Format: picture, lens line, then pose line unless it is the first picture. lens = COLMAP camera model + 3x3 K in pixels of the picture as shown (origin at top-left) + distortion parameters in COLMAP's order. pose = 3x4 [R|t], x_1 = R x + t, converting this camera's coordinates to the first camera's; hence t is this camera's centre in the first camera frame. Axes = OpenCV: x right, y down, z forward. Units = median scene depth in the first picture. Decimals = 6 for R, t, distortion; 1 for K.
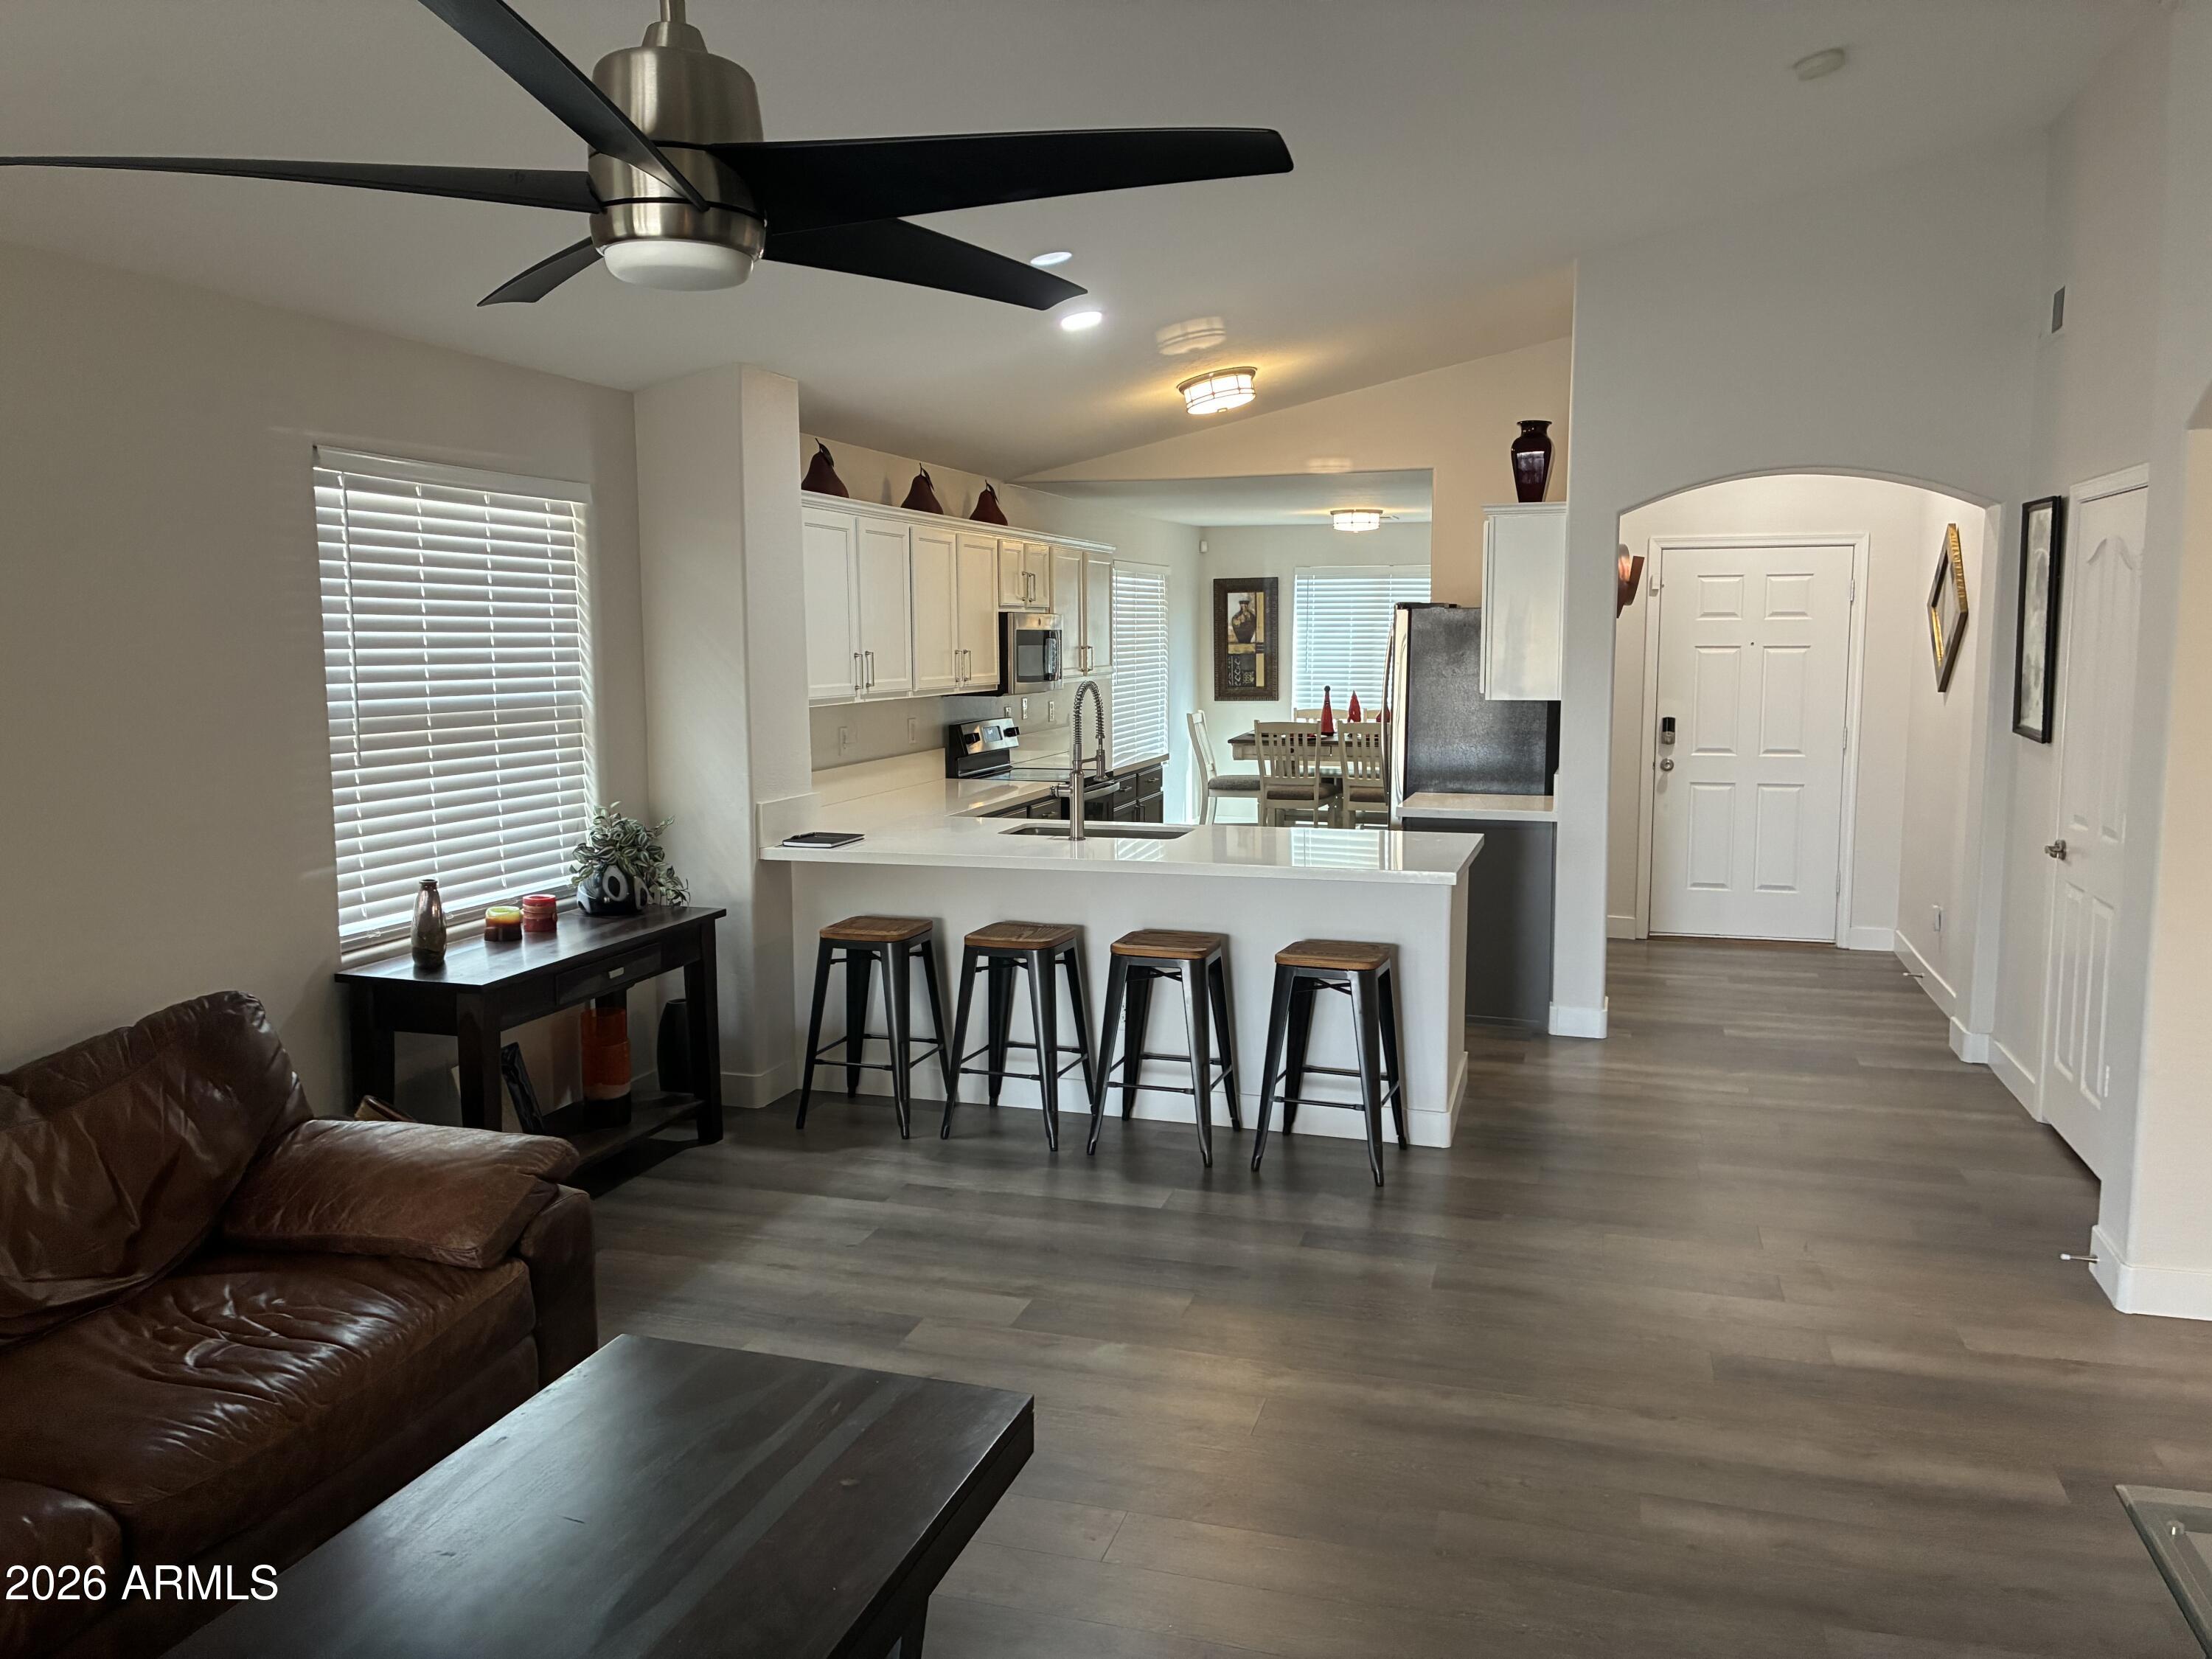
lens RADIAL K [[1680.7, 0, 1090.5], [0, 1680.7, 815.6], [0, 0, 1]] dist [0.054458, -0.055444]
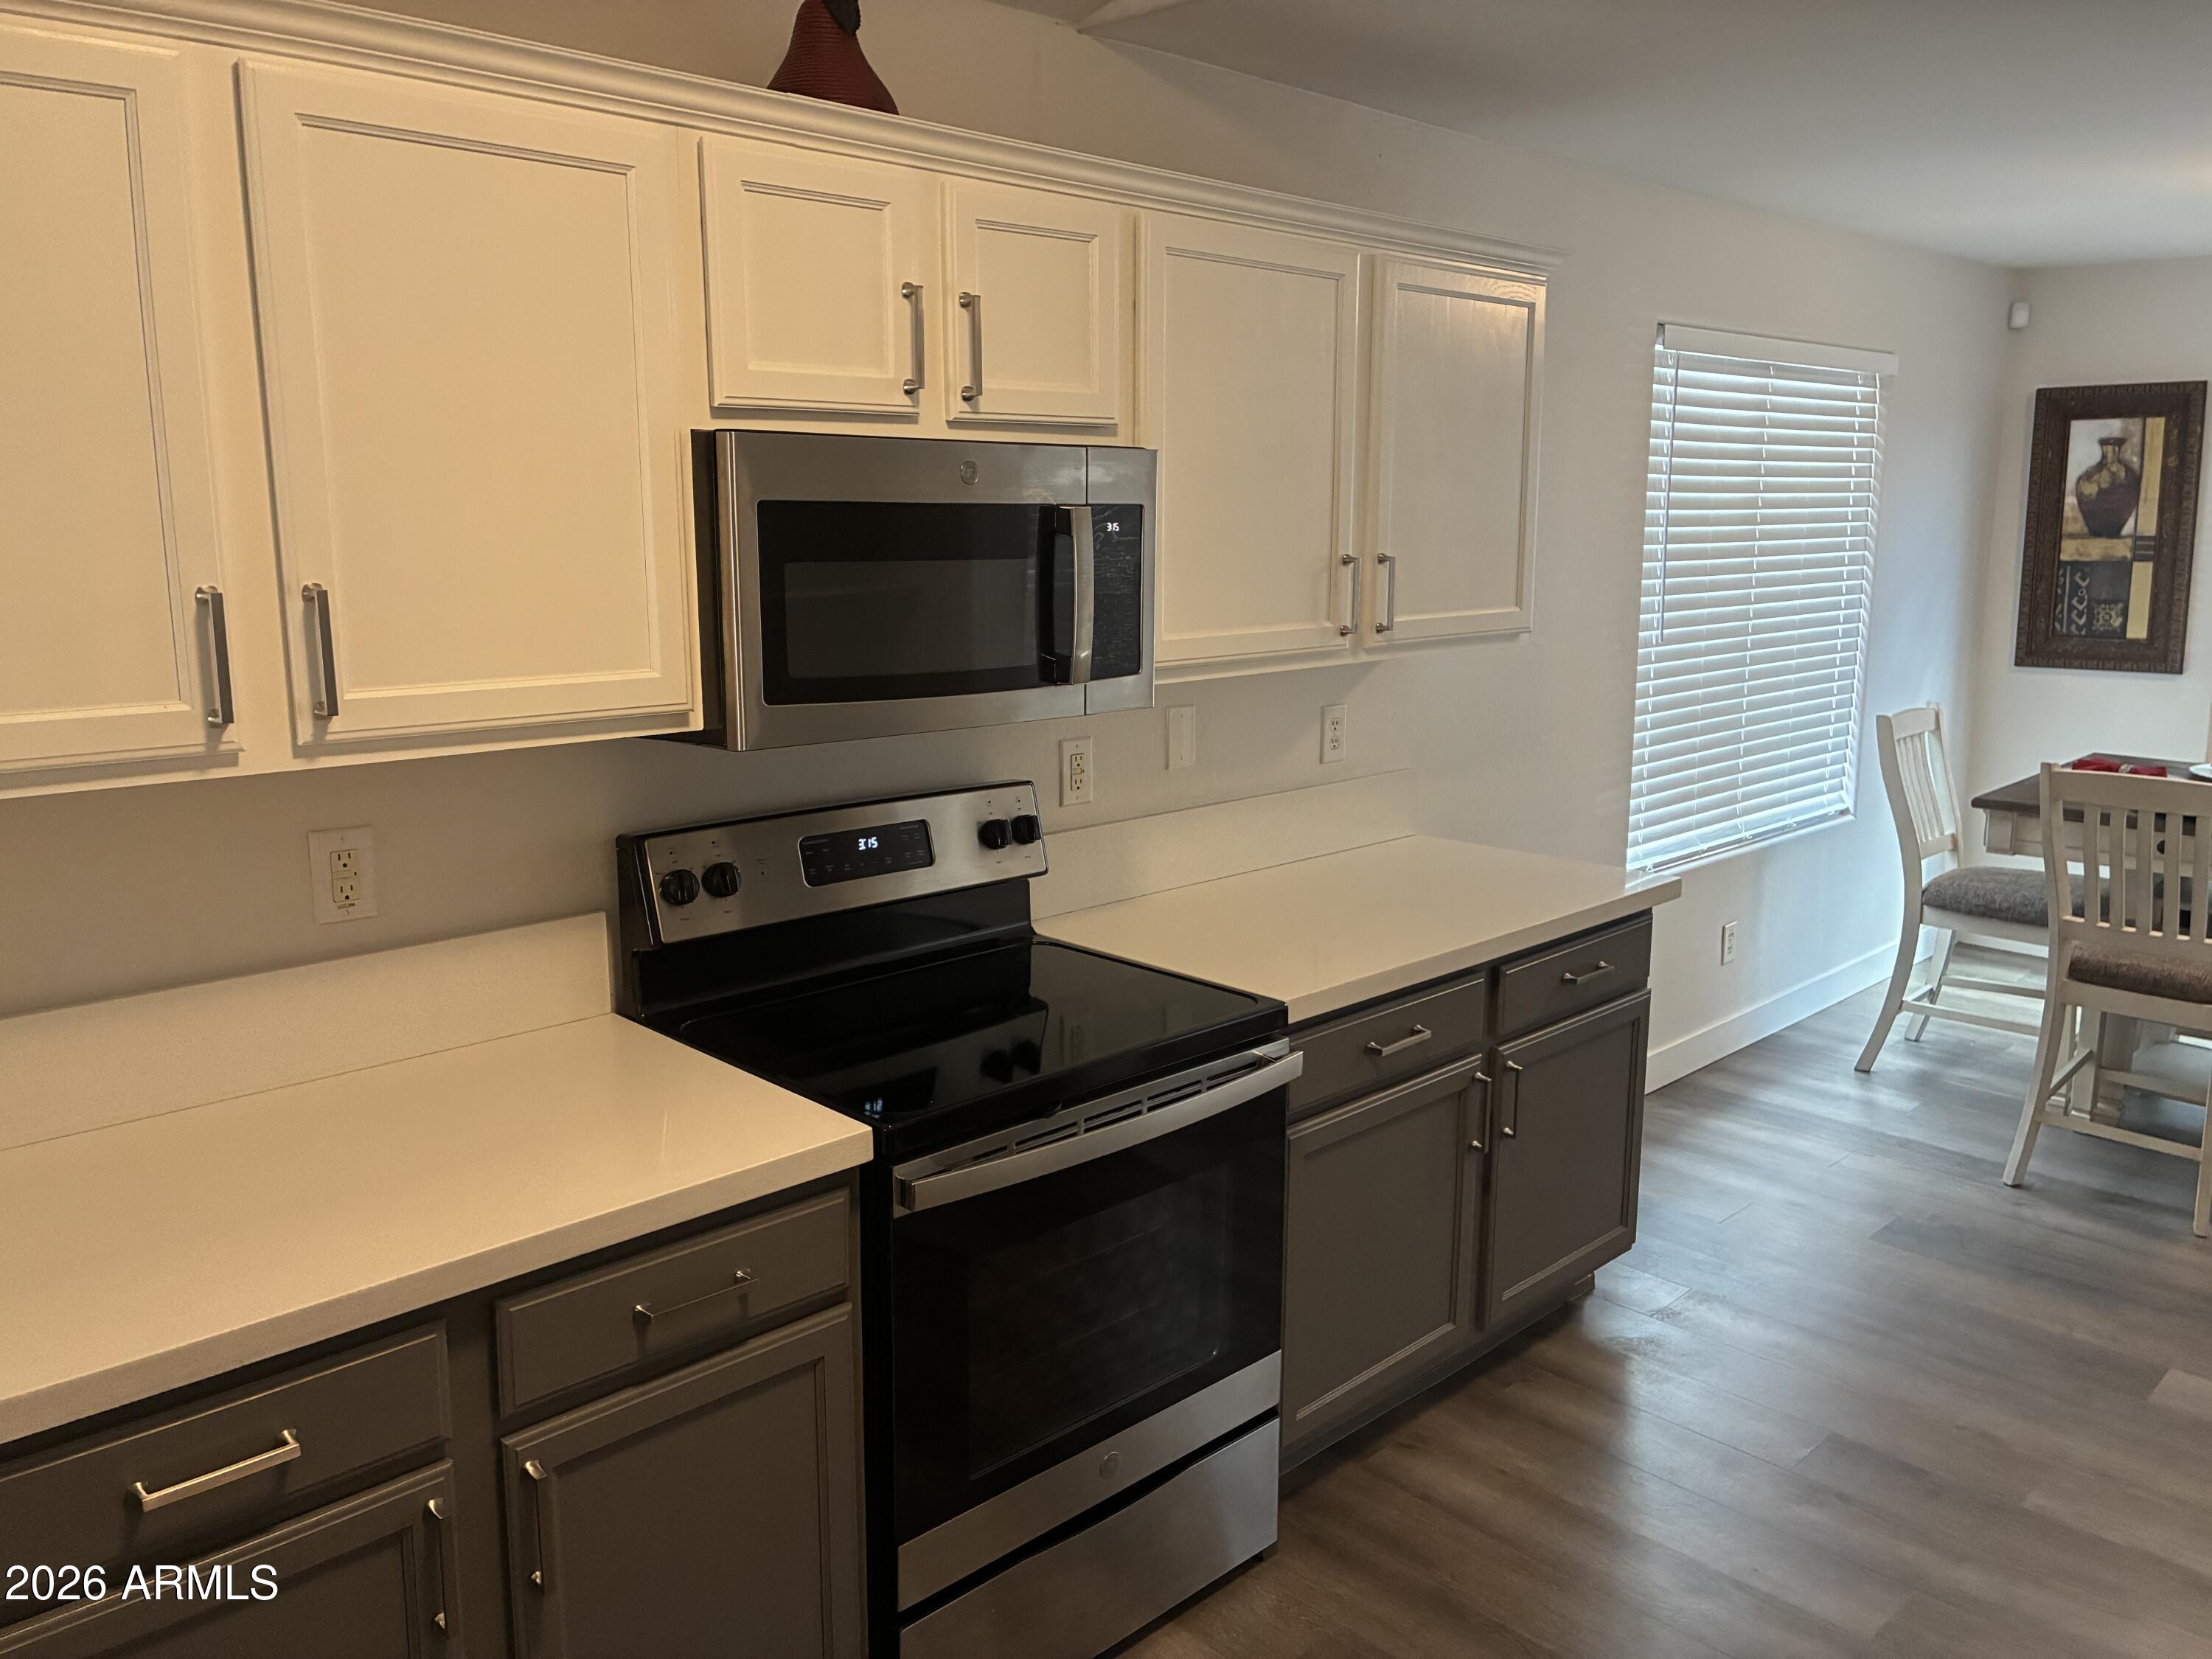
lens RADIAL K [[1680.7, 0, 1098.2], [0, 1680.7, 791.5], [0, 0, 1]] dist [0.054458, -0.055444]
pose [[0.879242, 0.087519, -0.468266, 0.074895], [-0.059890, 0.995488, 0.073605, -0.054039], [0.472595, -0.036672, 0.880516, 0.489345]]
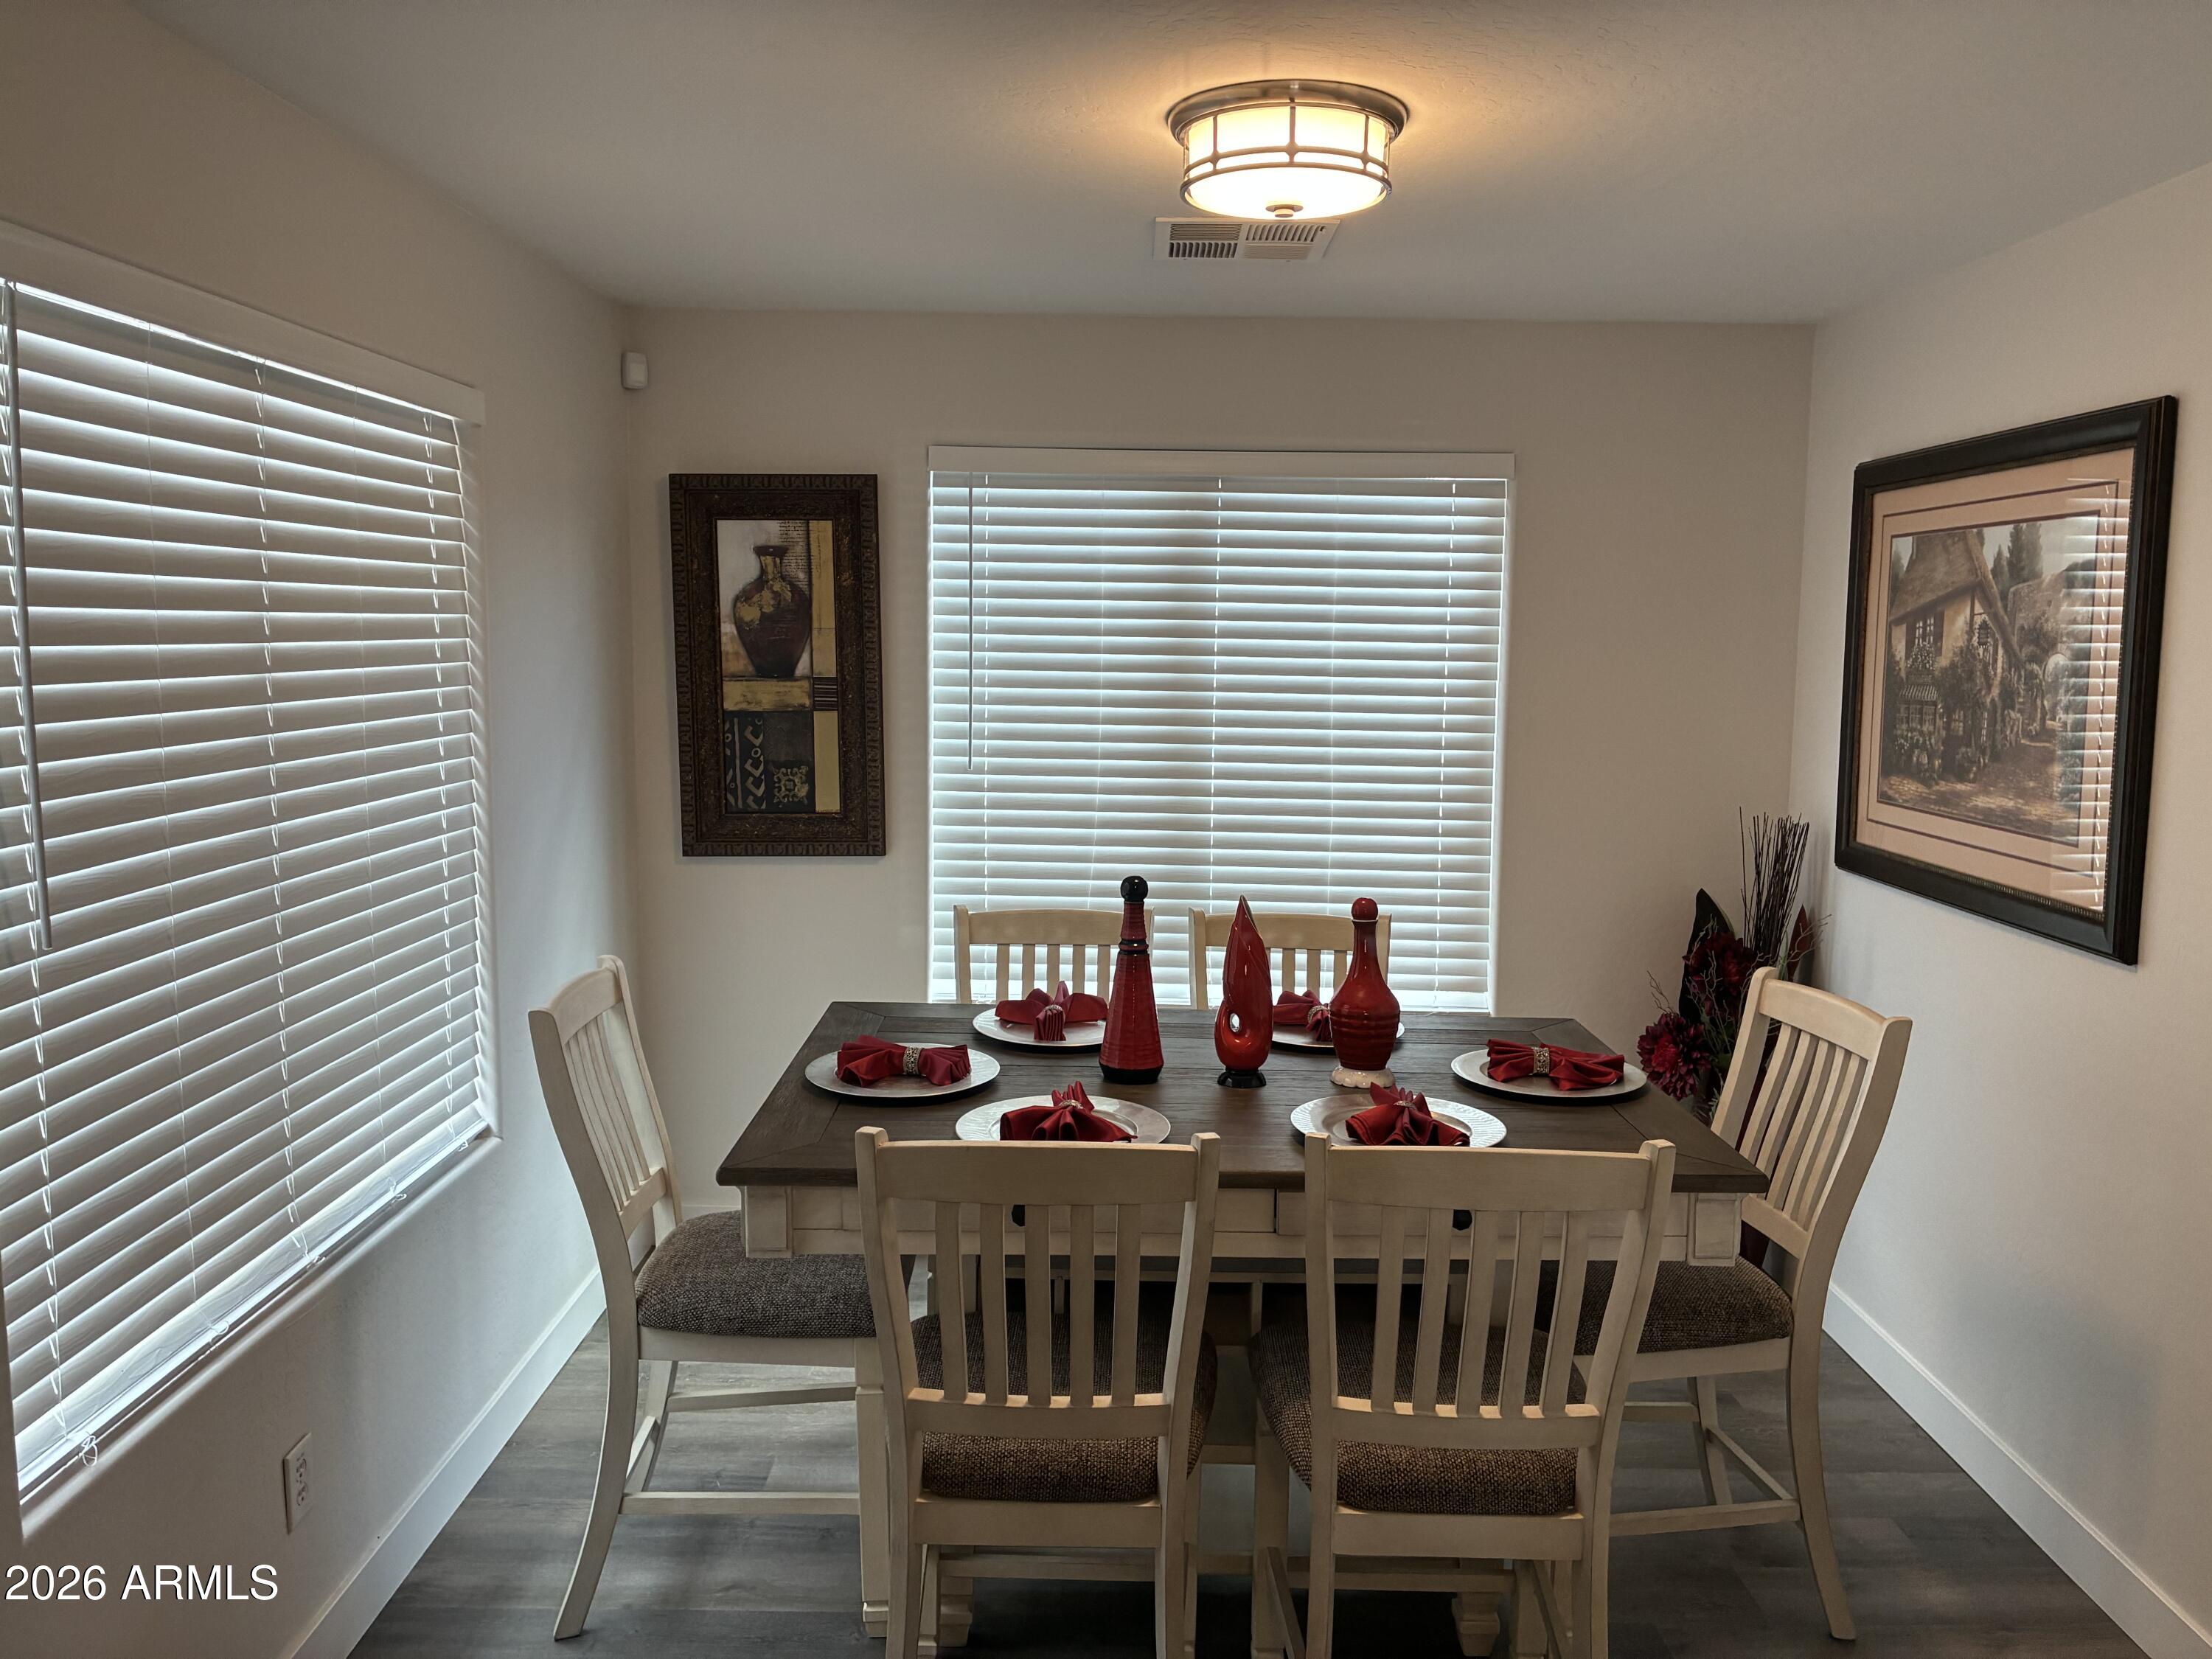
lens RADIAL K [[1680.7, 0, 1104.9], [0, 1680.7, 832.0], [0, 0, 1]] dist [0.054458, -0.055444]
pose [[0.957132, -0.020228, 0.288945, 0.058250], [0.018006, 0.999784, 0.010345, -0.075399], [-0.289092, -0.004698, 0.957290, 0.673302]]
